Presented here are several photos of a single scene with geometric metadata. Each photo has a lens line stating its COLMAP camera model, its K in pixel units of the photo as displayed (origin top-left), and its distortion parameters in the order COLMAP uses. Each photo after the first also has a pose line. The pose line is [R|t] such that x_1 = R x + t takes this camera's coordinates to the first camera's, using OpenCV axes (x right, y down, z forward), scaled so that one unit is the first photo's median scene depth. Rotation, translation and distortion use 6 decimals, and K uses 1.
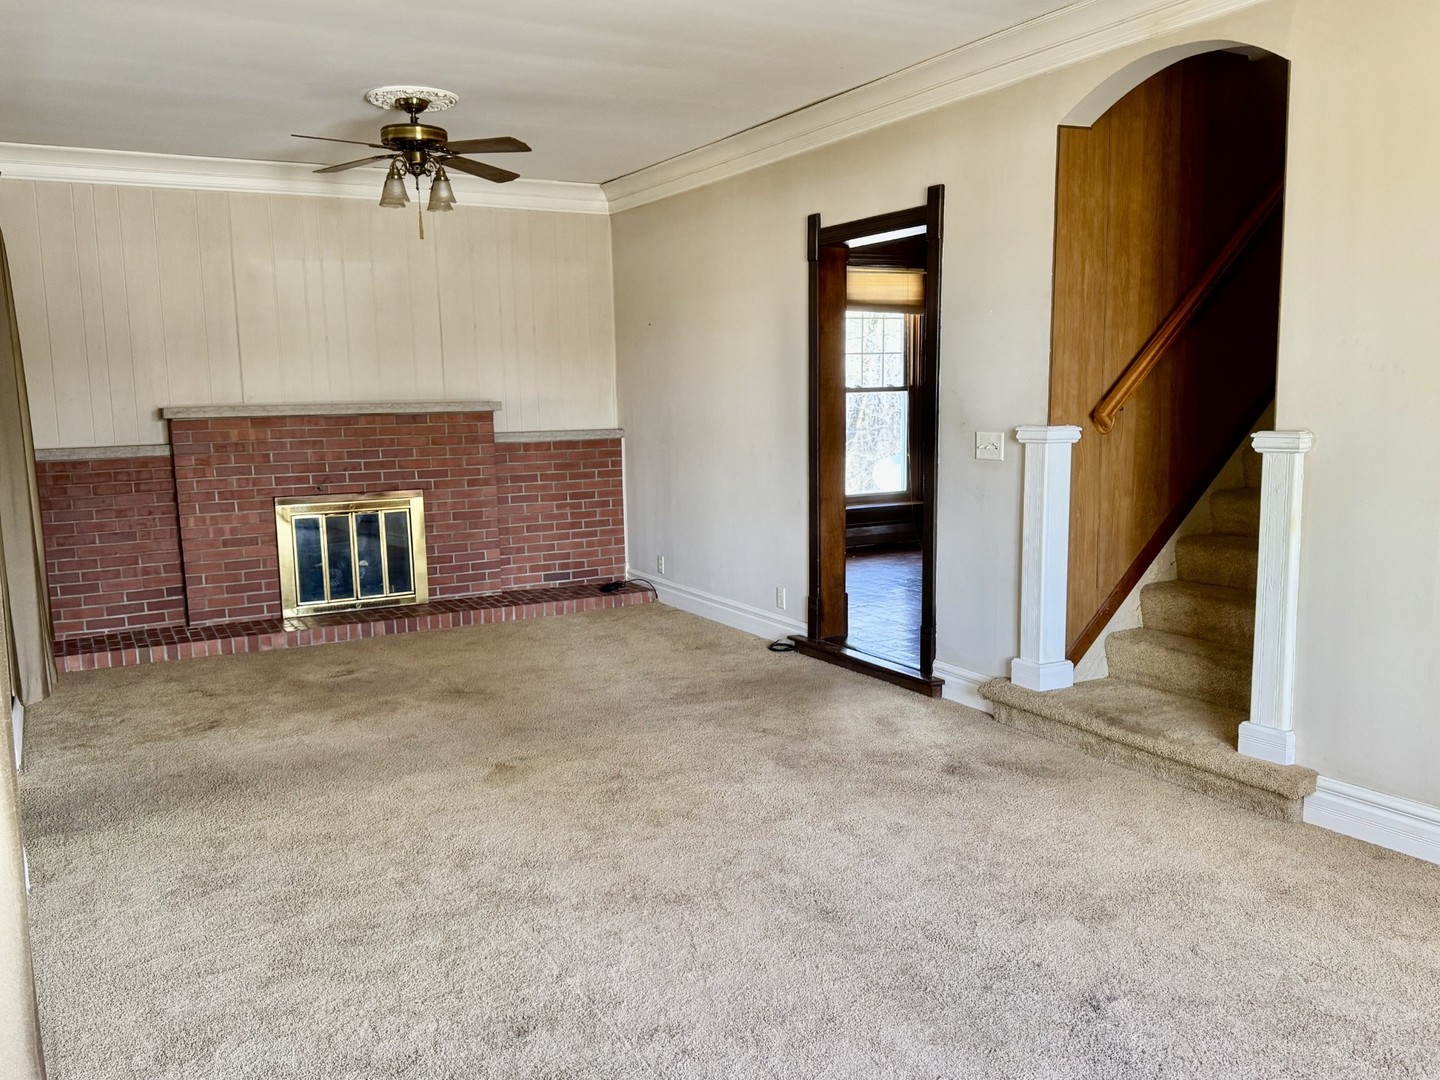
lens RADIAL K [[1192.3, 0, 722.6], [0, 1192.3, 545.8], [0, 0, 1]] dist [0.073130, -0.100552]
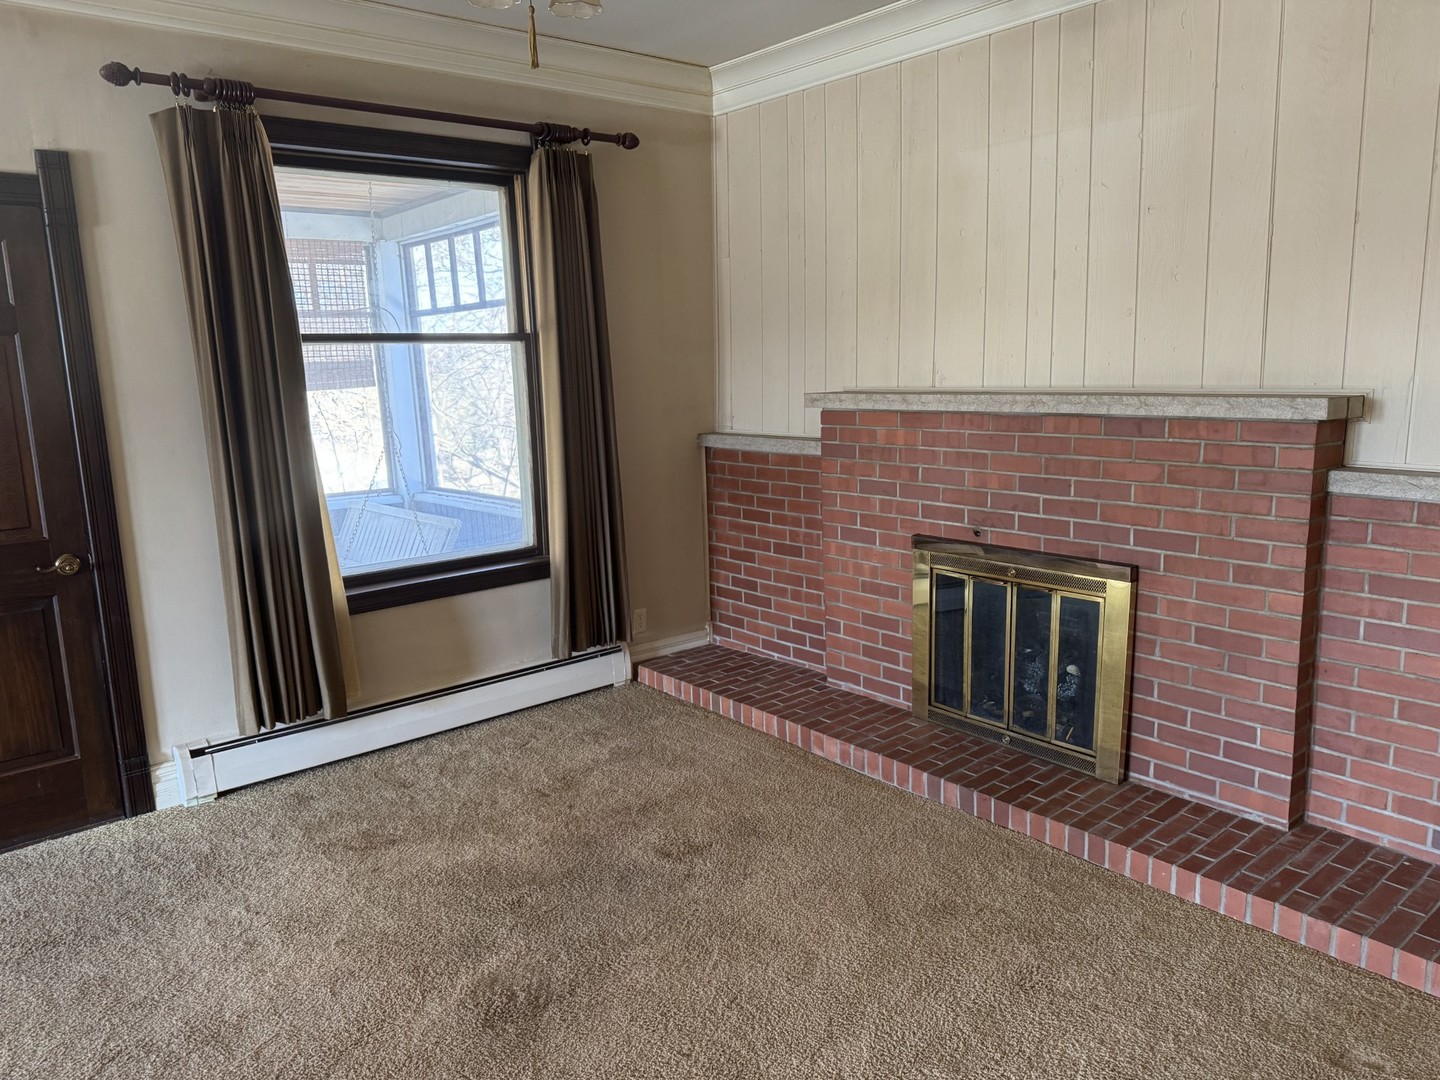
lens RADIAL K [[985.1, 0, 717.9], [0, 985.1, 541.6], [0, 0, 1]] dist [-0.004179, -0.005647]
pose [[0.166355, 0.192975, -0.966999, 0.126463], [-0.100610, 0.978867, 0.178036, -0.122104], [0.980920, 0.067673, 0.182254, 0.806516]]
